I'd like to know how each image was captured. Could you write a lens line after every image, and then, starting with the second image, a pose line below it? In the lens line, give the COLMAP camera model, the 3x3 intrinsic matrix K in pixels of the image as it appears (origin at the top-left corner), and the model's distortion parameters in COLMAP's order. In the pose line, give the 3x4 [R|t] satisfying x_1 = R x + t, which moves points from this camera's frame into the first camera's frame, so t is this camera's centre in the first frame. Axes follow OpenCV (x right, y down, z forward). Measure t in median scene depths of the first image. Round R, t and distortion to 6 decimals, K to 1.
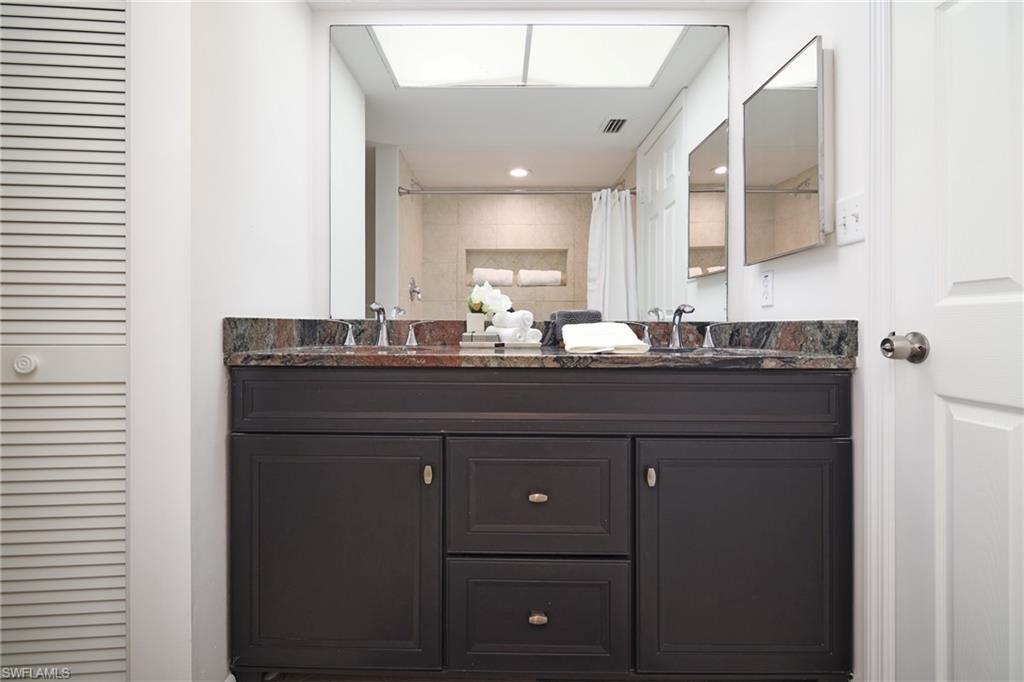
lens RADIAL K [[482.7, 0, 502.1], [0, 482.7, 318.1], [0, 0, 1]] dist [-0.001270, -0.000238]
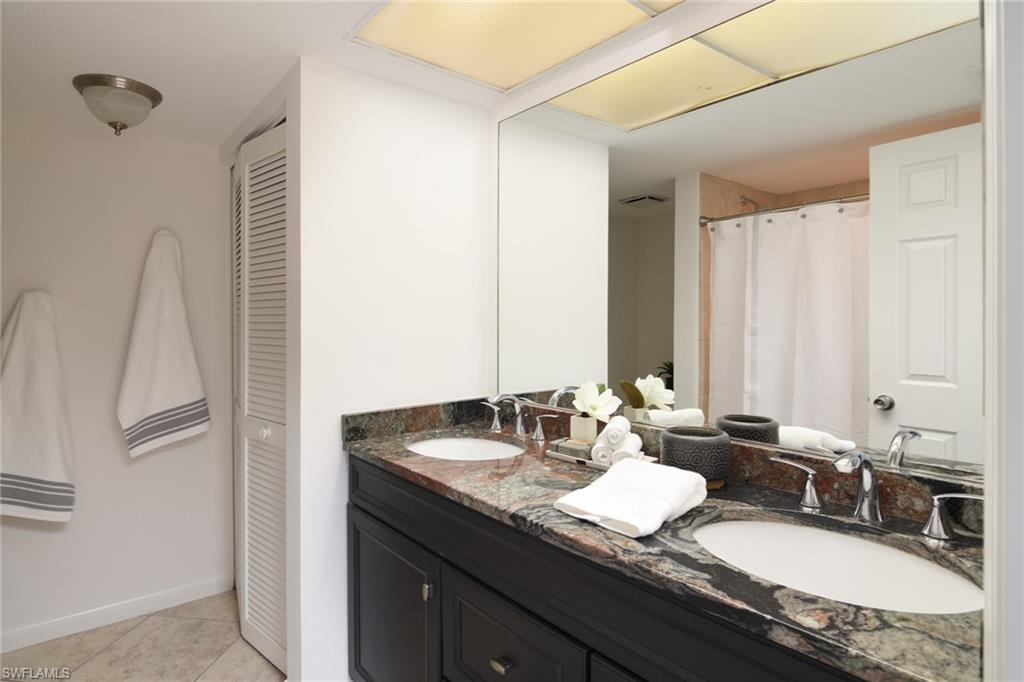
lens RADIAL K [[505.0, 0, 512.0], [0, 505.0, 341.0], [0, 0, 1]] dist [-0.001948, -0.012790]
pose [[0.672980, 0.026206, -0.739196, 0.660455], [-0.000834, 0.999398, 0.034671, -0.220091], [0.739660, -0.022716, 0.672597, 0.365526]]
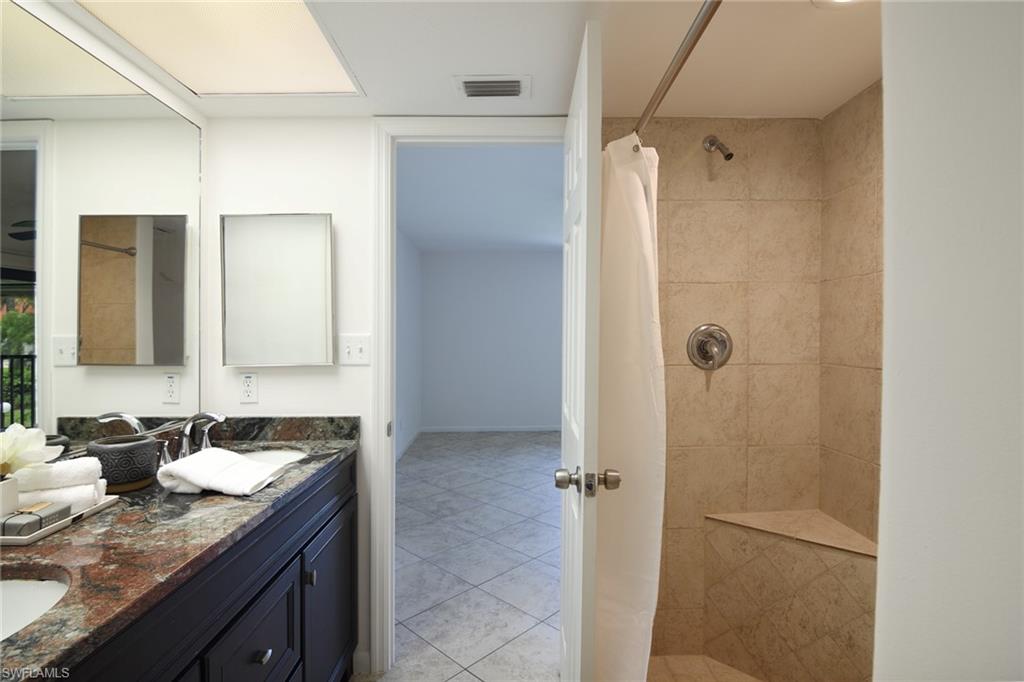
lens RADIAL K [[505.0, 0, 512.0], [0, 505.0, 341.0], [0, 0, 1]] dist [-0.001948, -0.012790]
pose [[-0.008659, -0.013115, 0.999877, -0.794405], [-0.004539, 0.999904, 0.013076, -0.230680], [-0.999952, -0.004426, -0.008718, 0.463226]]
